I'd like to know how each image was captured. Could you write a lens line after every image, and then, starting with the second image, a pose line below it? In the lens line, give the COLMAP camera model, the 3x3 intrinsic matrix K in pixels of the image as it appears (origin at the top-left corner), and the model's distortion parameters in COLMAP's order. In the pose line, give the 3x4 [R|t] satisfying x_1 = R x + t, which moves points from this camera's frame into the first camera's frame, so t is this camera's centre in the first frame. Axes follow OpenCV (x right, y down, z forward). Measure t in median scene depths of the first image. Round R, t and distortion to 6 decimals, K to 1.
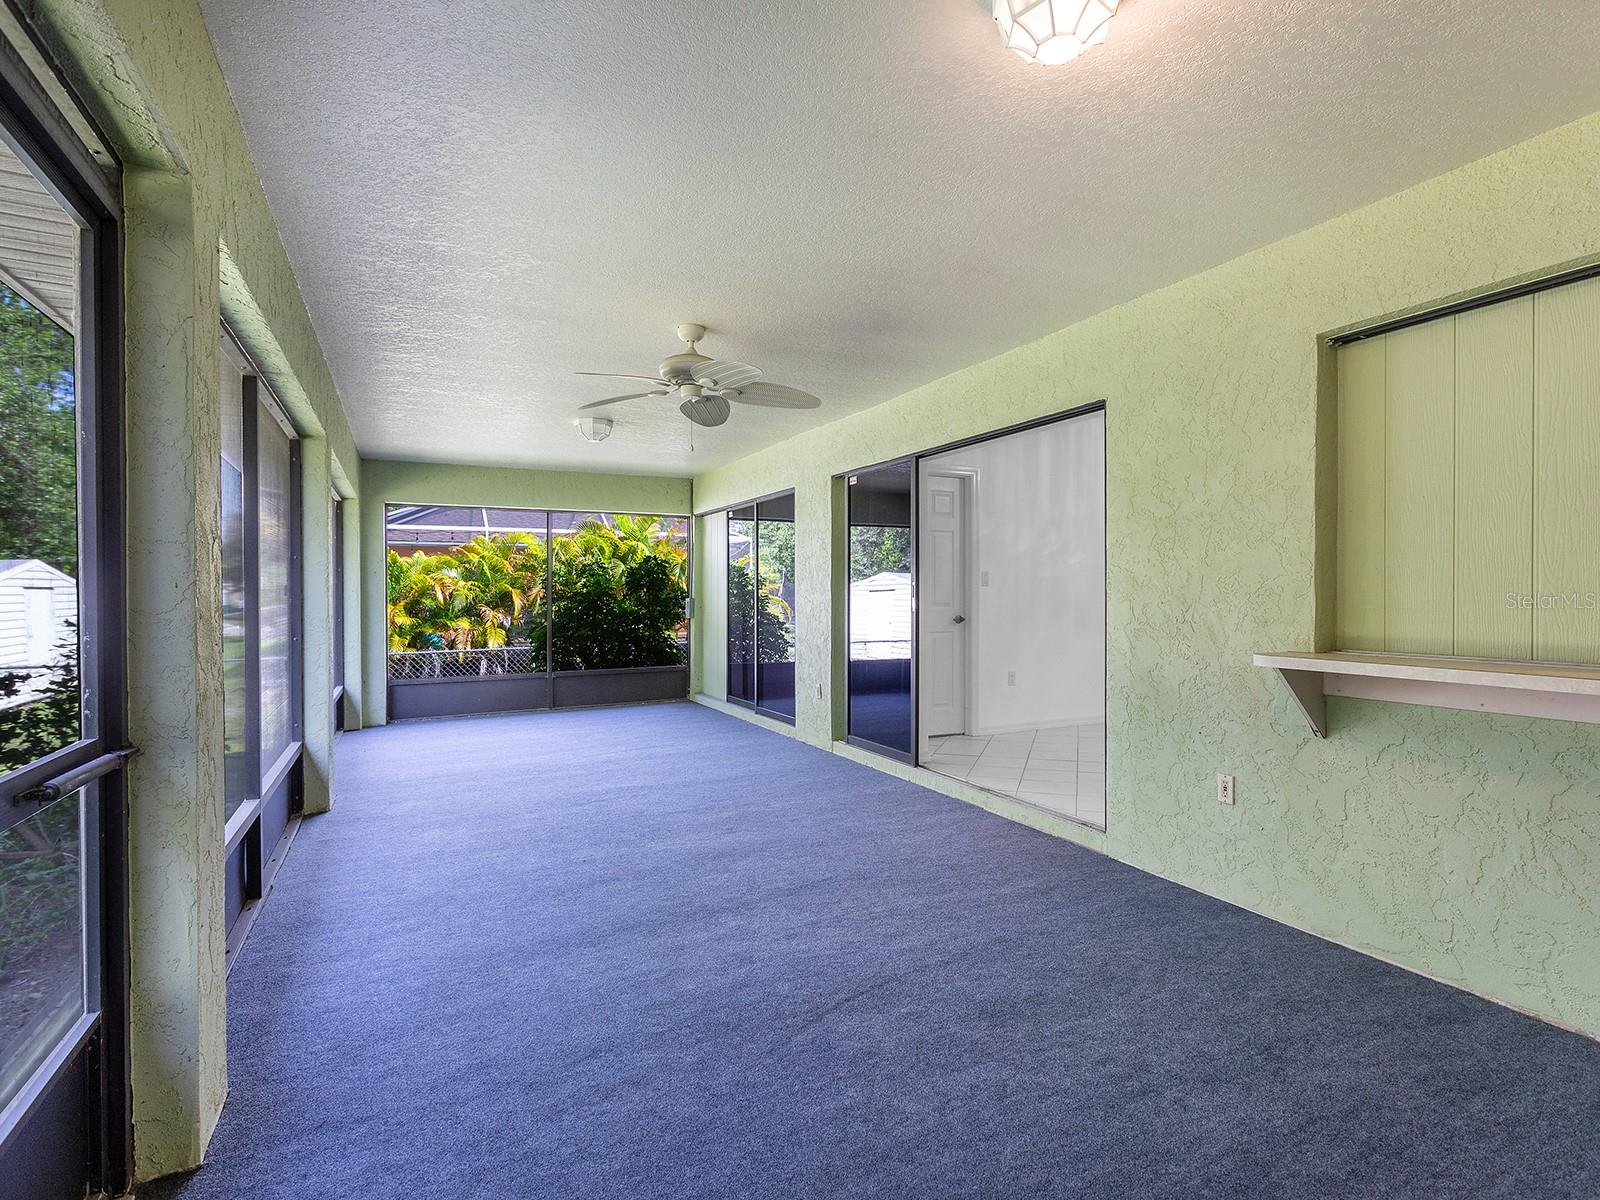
lens RADIAL K [[788.3, 0, 804.0], [0, 788.3, 606.4], [0, 0, 1]] dist [-0.000998, 0.000604]
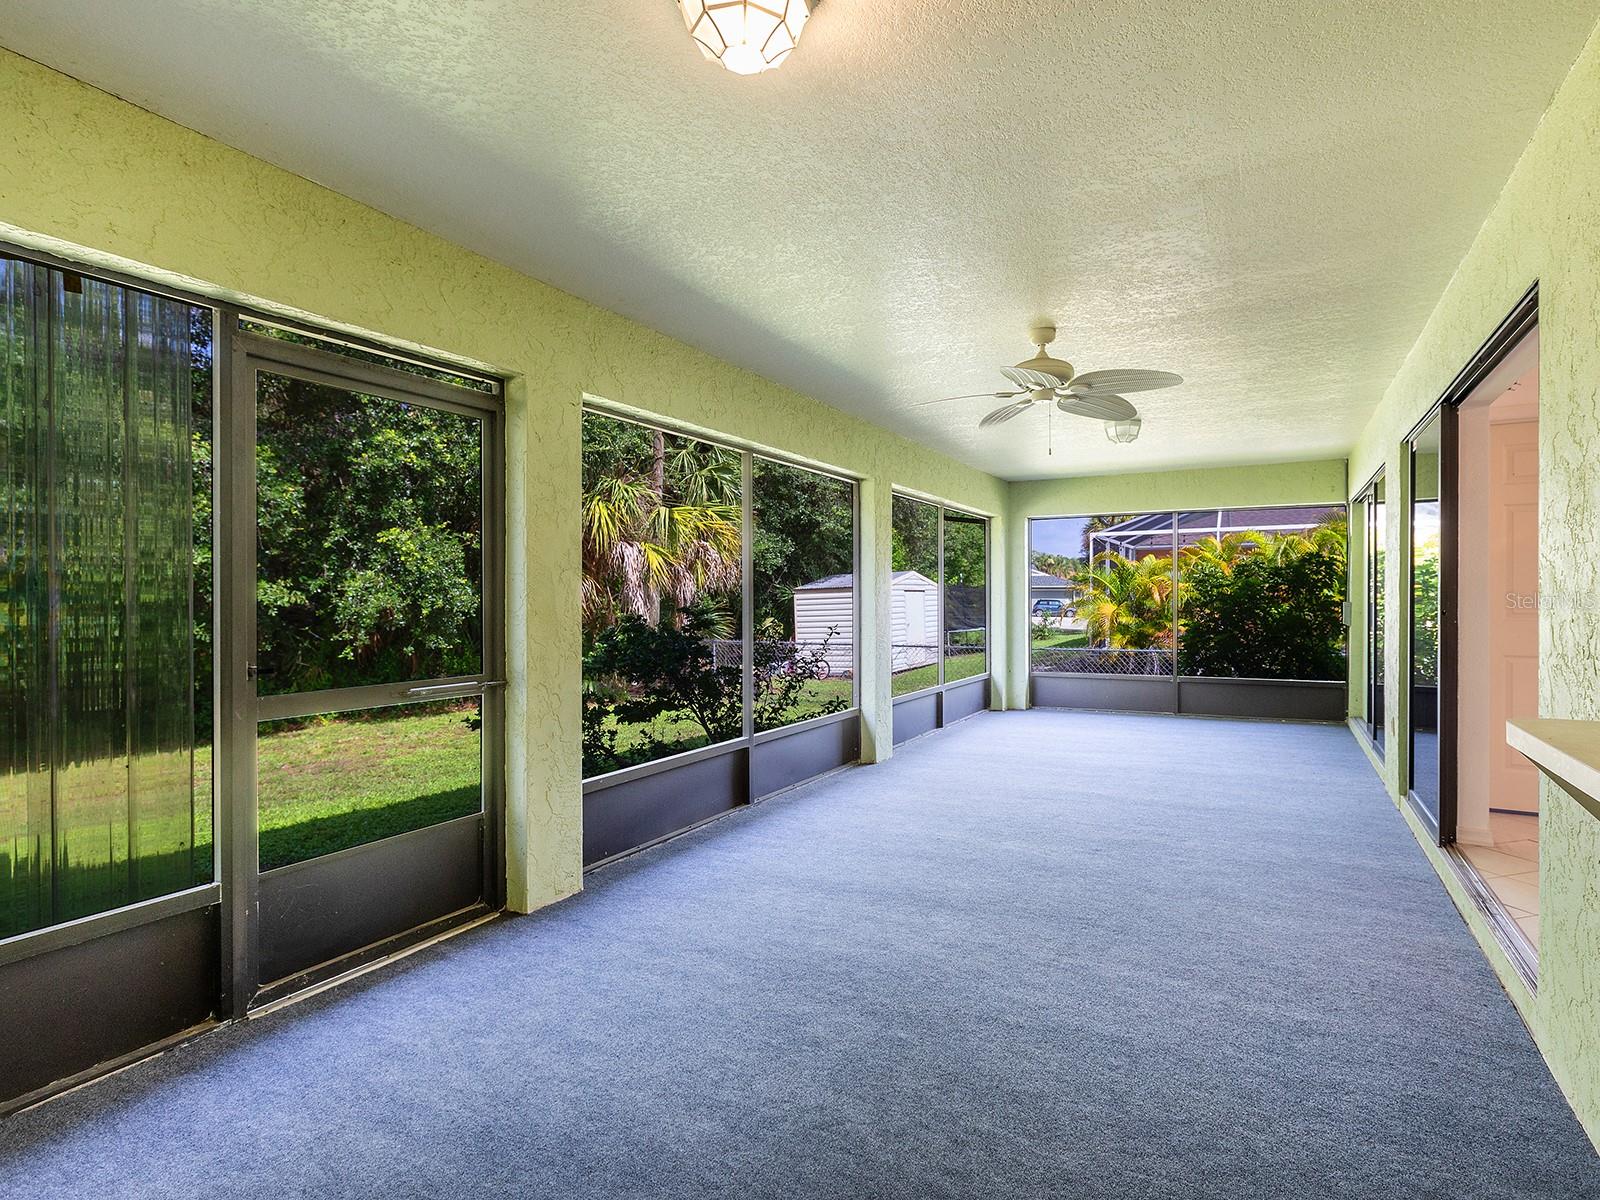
lens RADIAL K [[754.8, 0, 799.6], [0, 754.8, 608.9], [0, 0, 1]] dist [-0.003848, -0.000181]
pose [[0.609609, 0.013749, -0.792583, 0.314761], [-0.011858, 0.999896, 0.008224, -0.006314], [0.792614, 0.004386, 0.609708, 0.136045]]
